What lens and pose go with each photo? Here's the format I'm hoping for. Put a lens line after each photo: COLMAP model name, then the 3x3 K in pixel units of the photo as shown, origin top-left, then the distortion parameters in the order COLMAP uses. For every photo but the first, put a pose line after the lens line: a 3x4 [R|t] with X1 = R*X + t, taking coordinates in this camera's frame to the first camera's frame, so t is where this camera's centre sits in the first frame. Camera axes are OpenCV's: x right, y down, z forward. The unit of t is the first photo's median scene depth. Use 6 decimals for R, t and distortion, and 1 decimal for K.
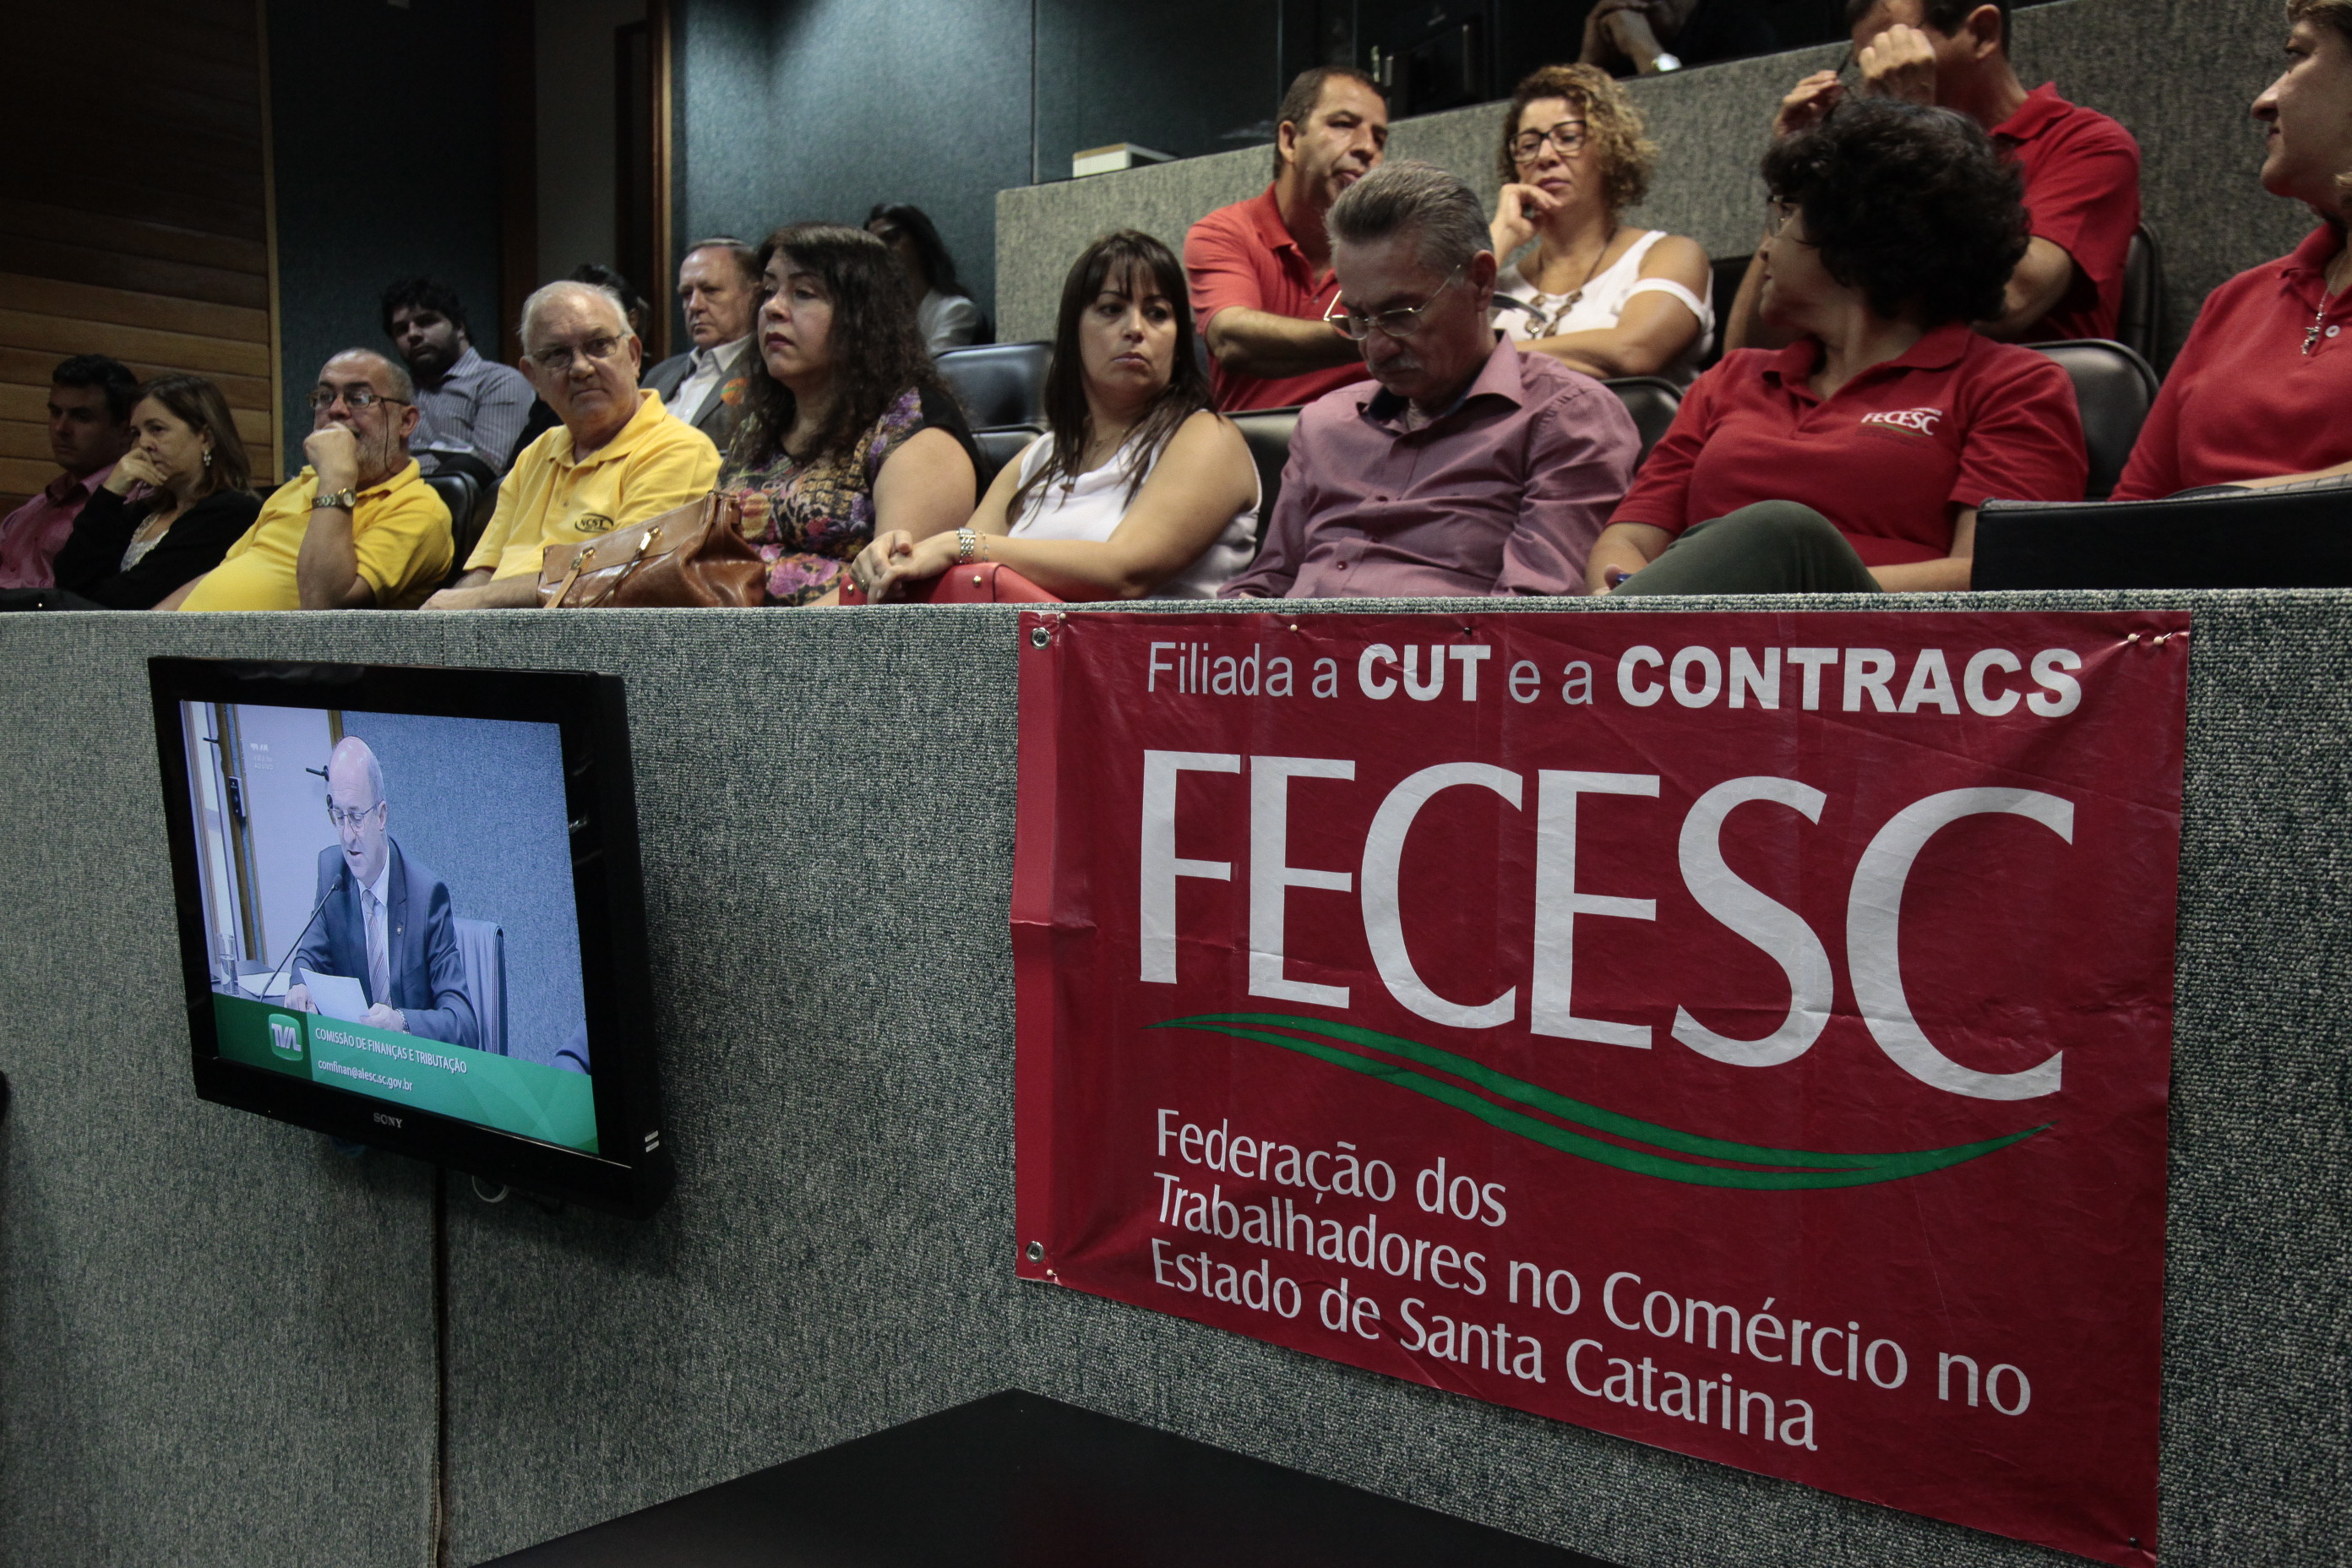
lens RADIAL K [[2280.2, 0, 1176.0], [0, 2280.2, 784.0], [0, 0, 1]] dist [-0.000103, 0.023928]
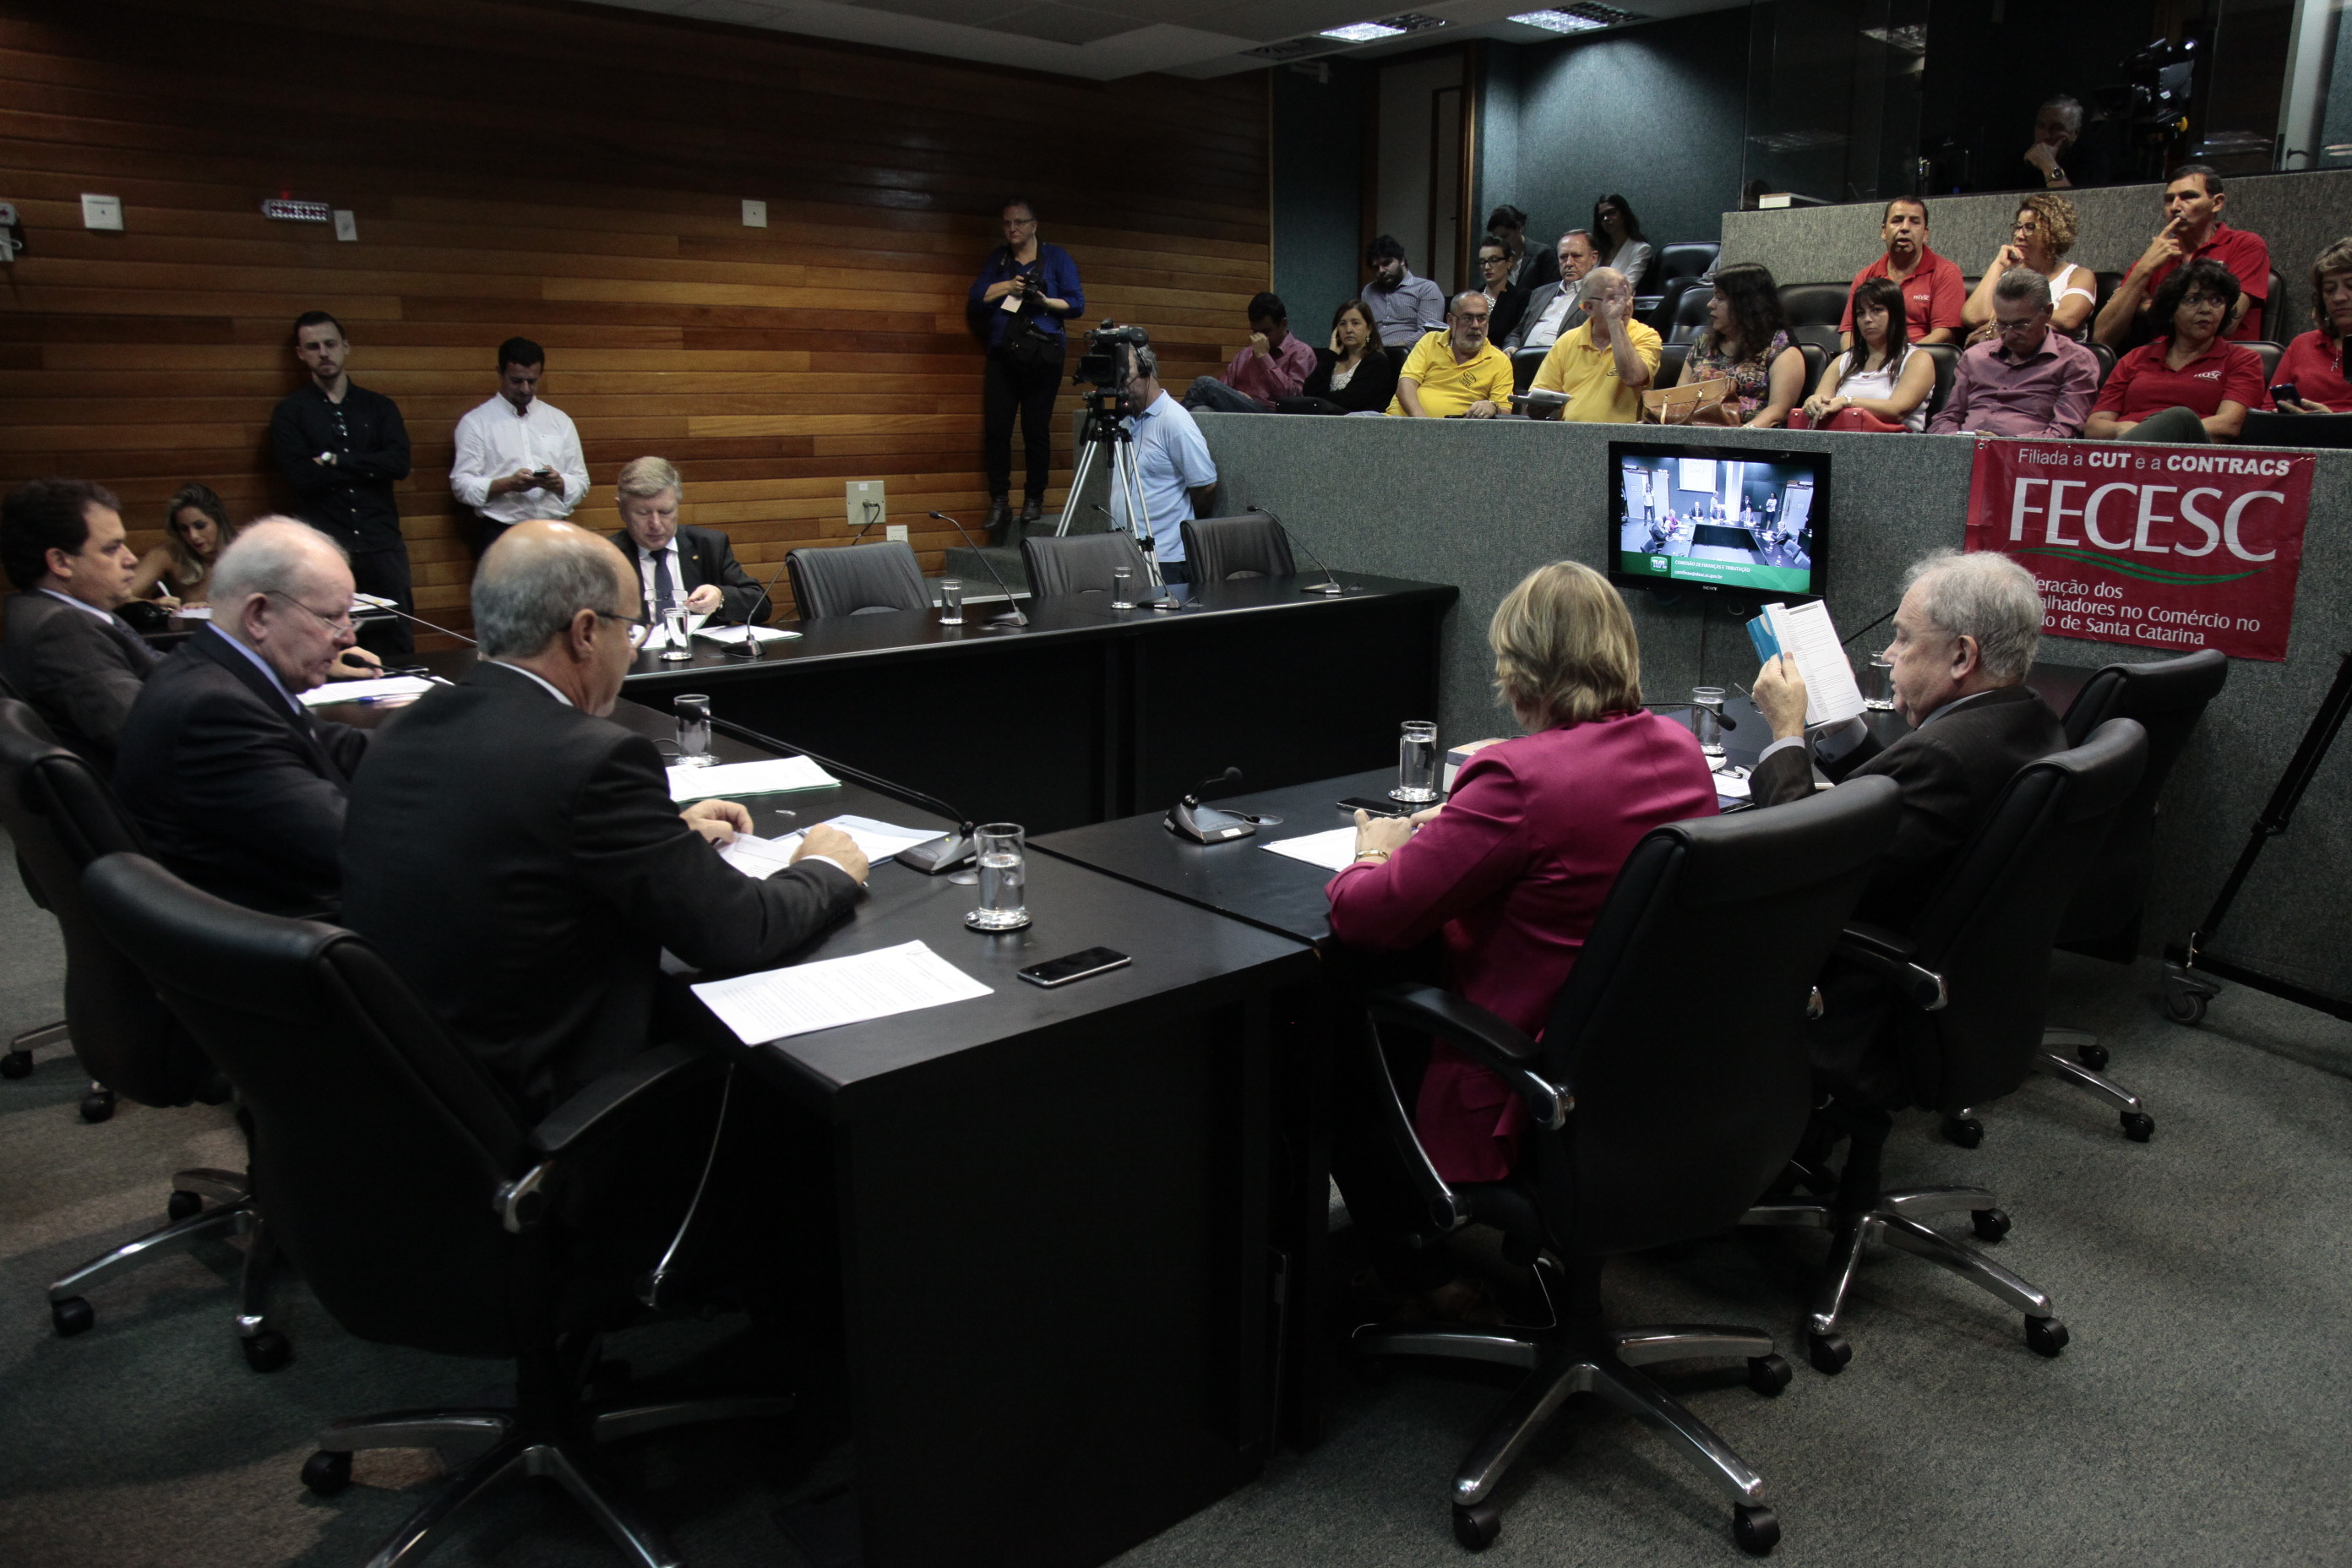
lens RADIAL K [[1698.9, 0, 1176.0], [0, 1698.9, 784.0], [0, 0, 1]] dist [-0.107130, 0.062148]
pose [[0.991246, 0.027246, -0.129185, -1.078707], [-0.004762, 0.985216, 0.171252, 0.022939], [0.131941, -0.169138, 0.976721, -2.041620]]
